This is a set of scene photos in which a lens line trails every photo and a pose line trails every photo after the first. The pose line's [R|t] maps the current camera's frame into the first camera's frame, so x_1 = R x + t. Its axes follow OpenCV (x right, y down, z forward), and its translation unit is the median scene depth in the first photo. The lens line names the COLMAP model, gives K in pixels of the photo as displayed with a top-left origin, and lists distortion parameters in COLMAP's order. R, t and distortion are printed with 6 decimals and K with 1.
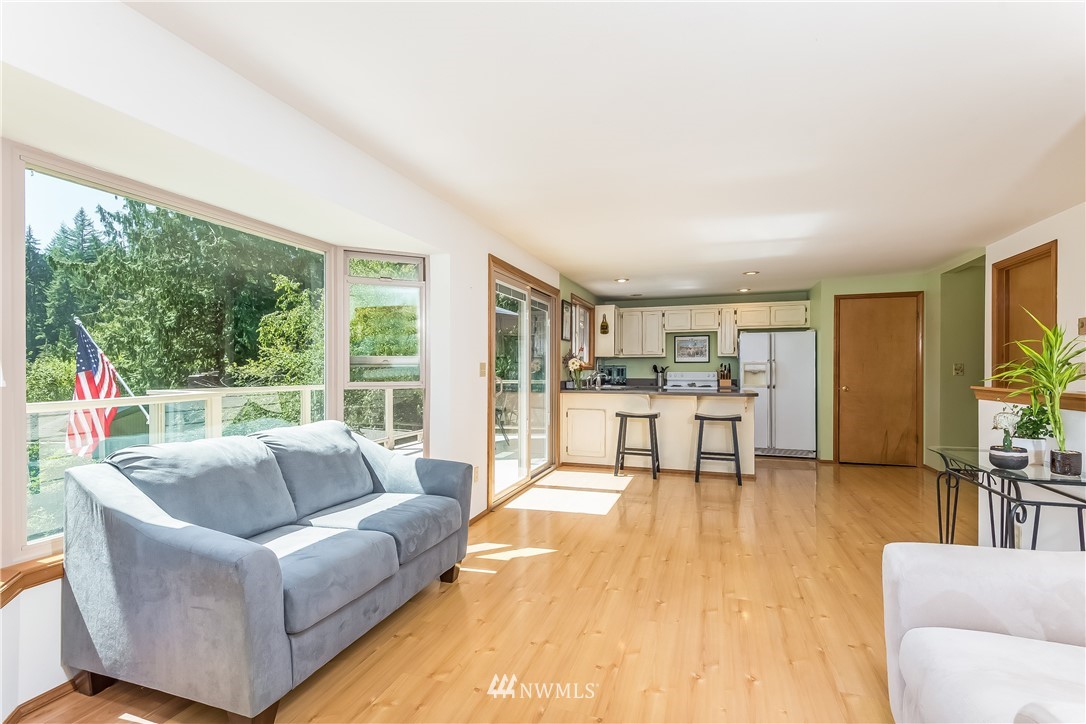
lens RADIAL K [[506.4, 0, 543.0], [0, 506.4, 362.0], [0, 0, 1]] dist [0.032977, 0.000167]
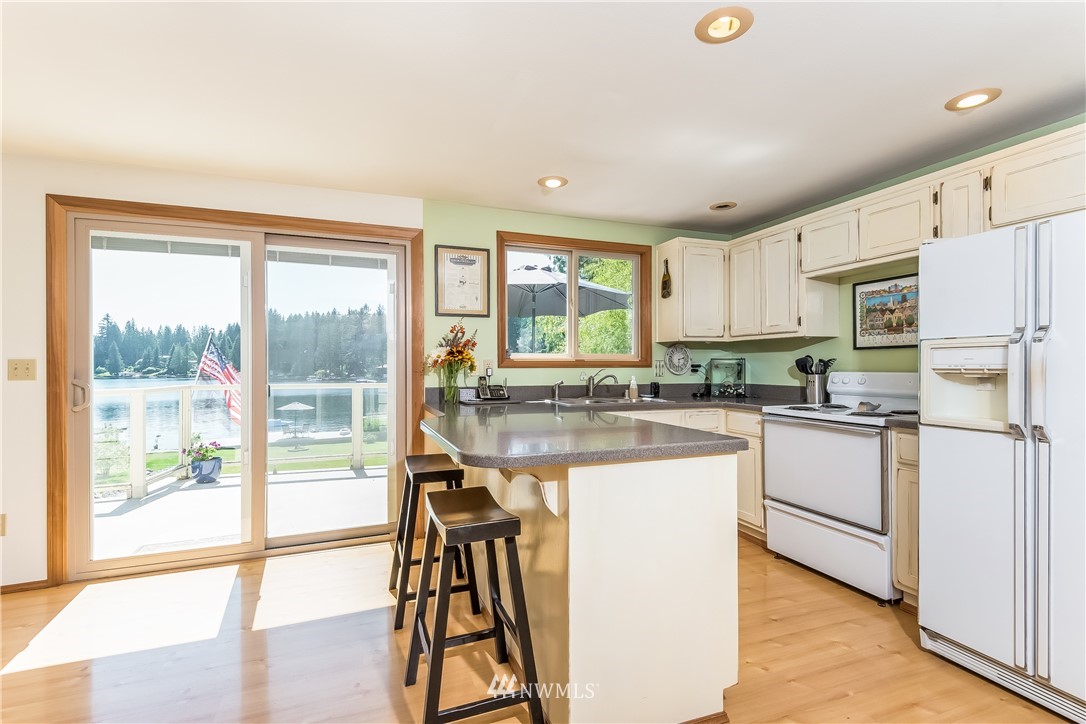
lens RADIAL K [[499.7, 0, 550.7], [0, 499.7, 362.2], [0, 0, 1]] dist [0.012251, -0.001094]
pose [[0.637972, -0.009253, -0.770004, 0.488217], [0.015531, 0.999879, 0.000852, 0.009178], [0.769903, -0.012502, 0.638038, 0.650403]]
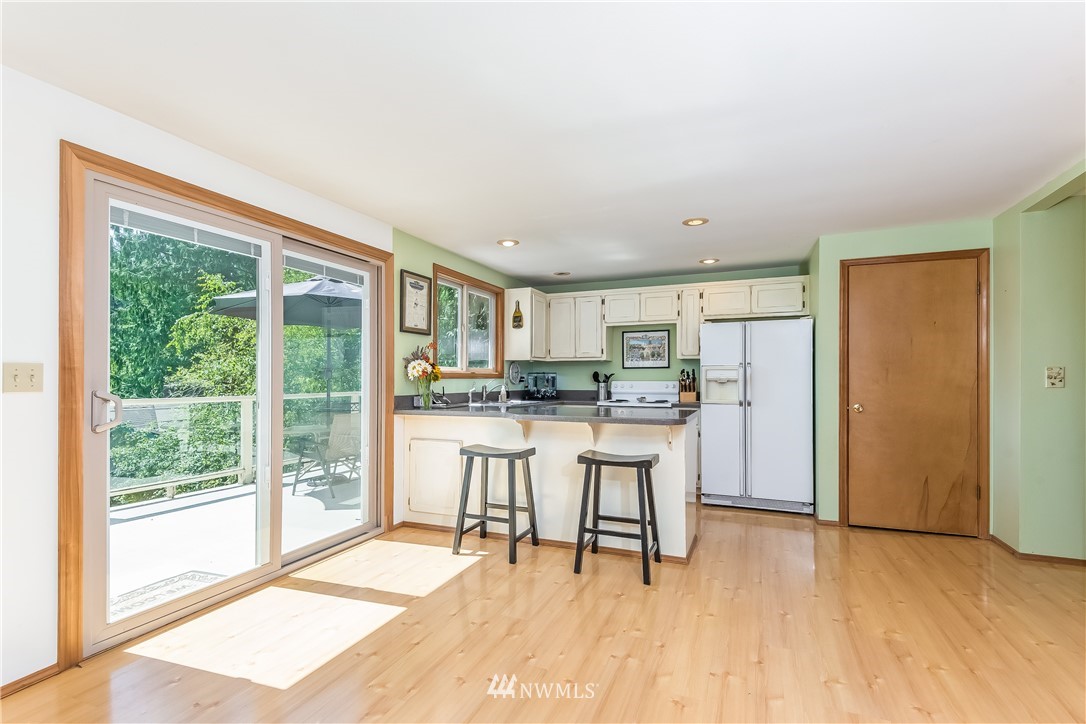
lens RADIAL K [[501.3, 0, 546.0], [0, 501.3, 369.4], [0, 0, 1]] dist [0.042530, -0.017320]
pose [[0.997434, -0.001600, -0.071568, 0.236660], [0.001335, 0.999992, -0.003745, 0.006215], [0.071574, 0.003640, 0.997429, 0.327431]]
